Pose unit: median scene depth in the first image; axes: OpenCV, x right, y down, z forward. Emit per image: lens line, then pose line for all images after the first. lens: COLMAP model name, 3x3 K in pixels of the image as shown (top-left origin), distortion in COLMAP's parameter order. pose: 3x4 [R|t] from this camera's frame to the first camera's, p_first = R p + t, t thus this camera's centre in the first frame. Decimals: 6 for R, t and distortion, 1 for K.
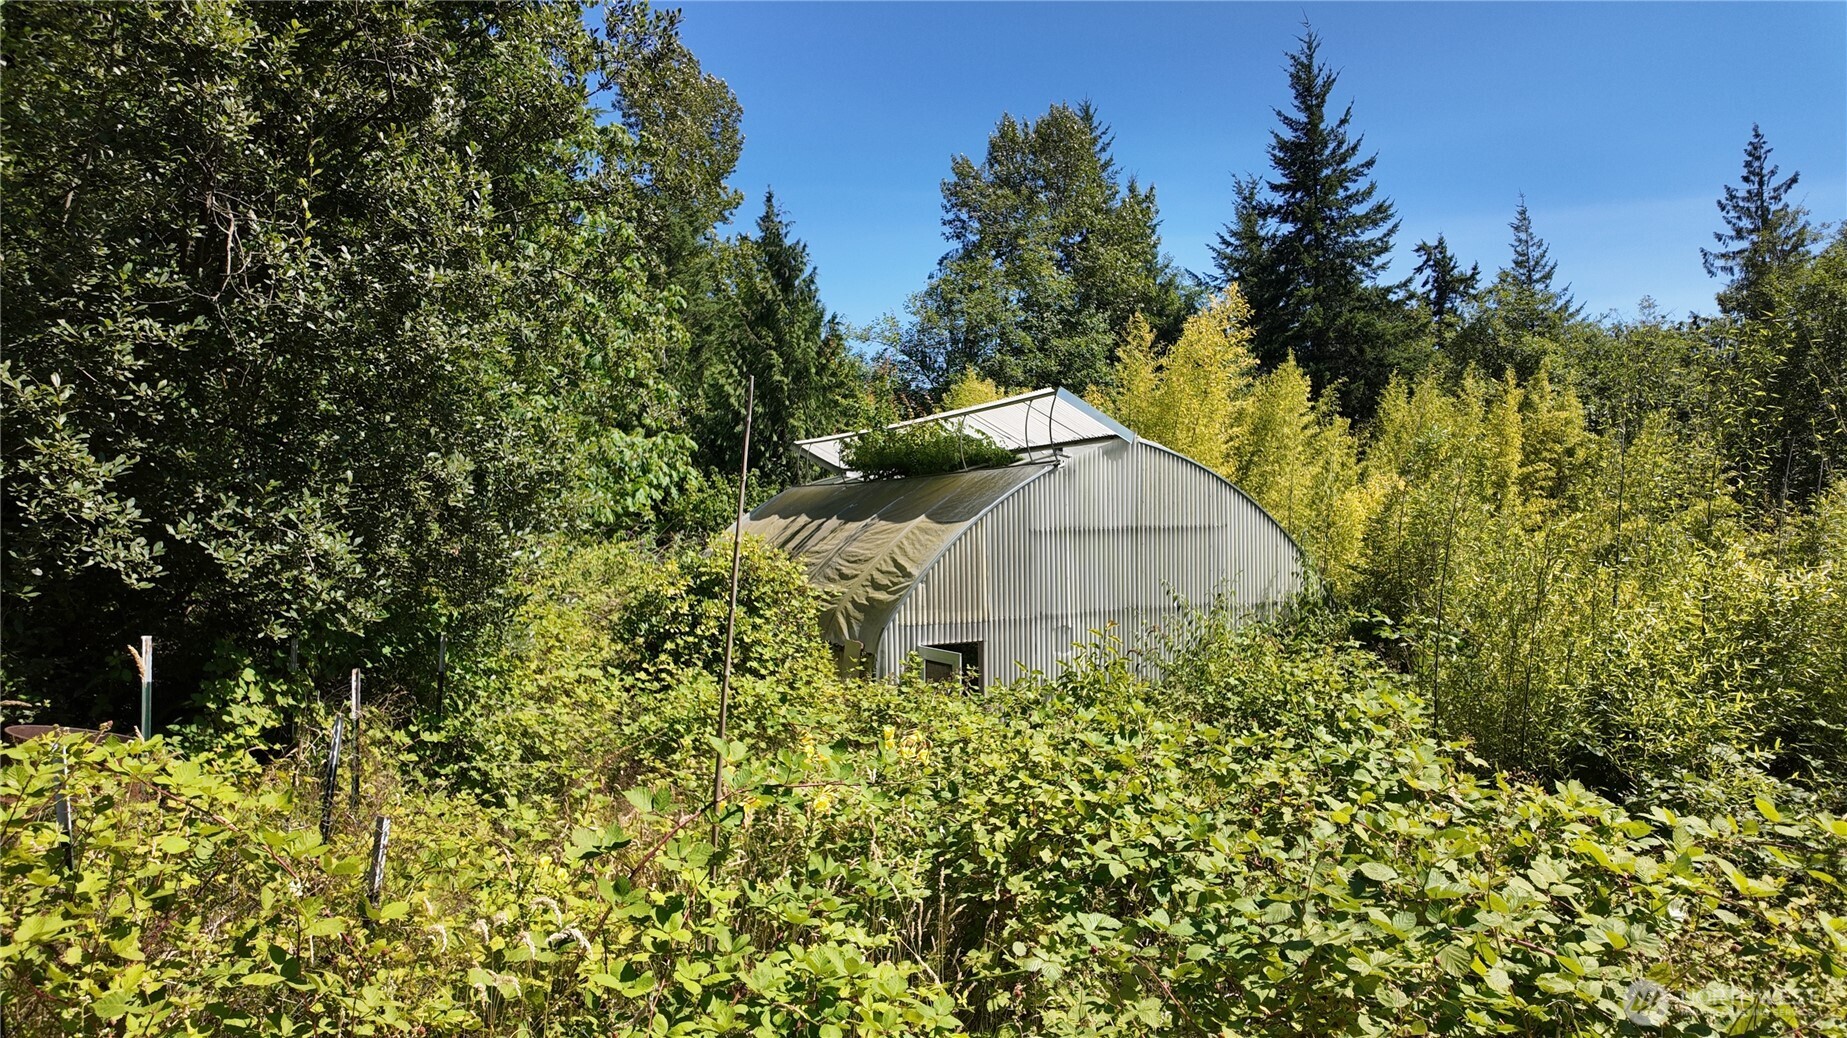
lens RADIAL K [[1103.3, 0, 923.5], [0, 1103.3, 519.0], [0, 0, 1]] dist [0.002865, 0.000033]
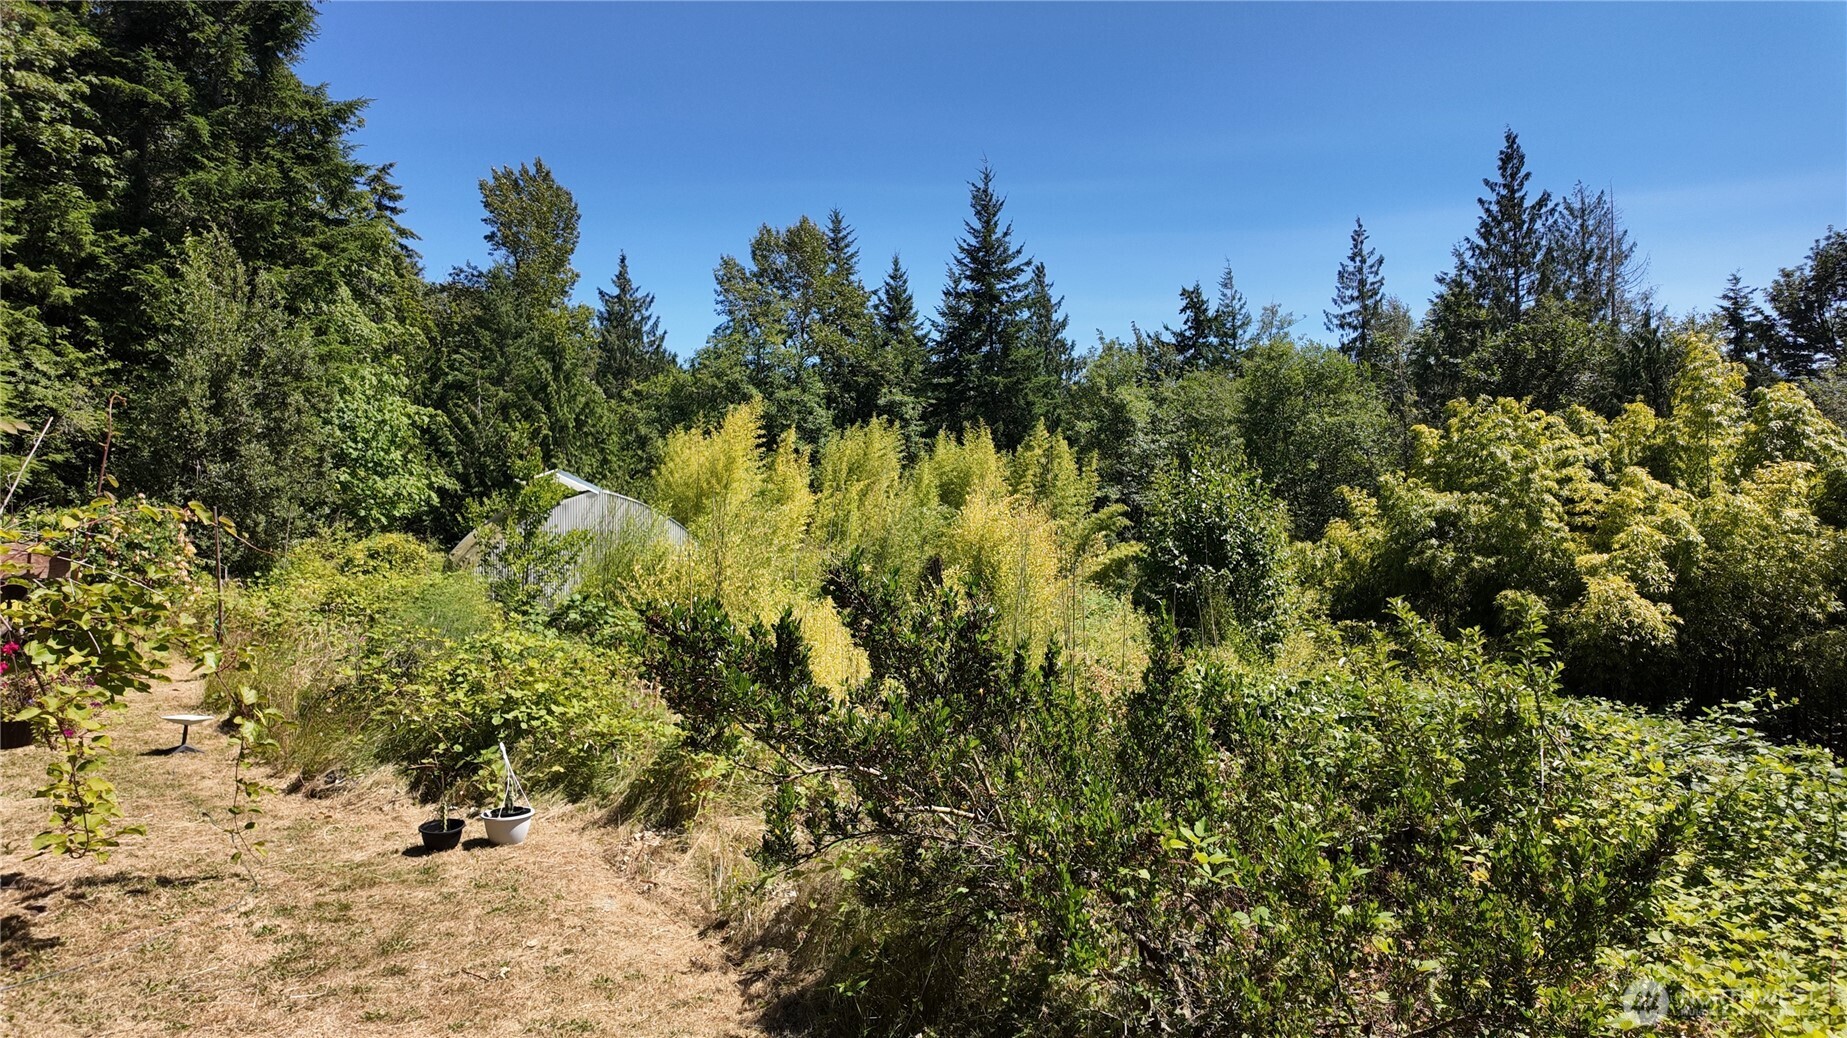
lens RADIAL K [[1103.3, 0, 923.5], [0, 1103.3, 519.0], [0, 0, 1]] dist [0.002865, 0.000033]
pose [[0.998956, -0.009990, 0.044575, 0.171975], [0.010034, 0.999949, -0.000773, -0.000235], [-0.044565, 0.001220, 0.999006, -0.296188]]
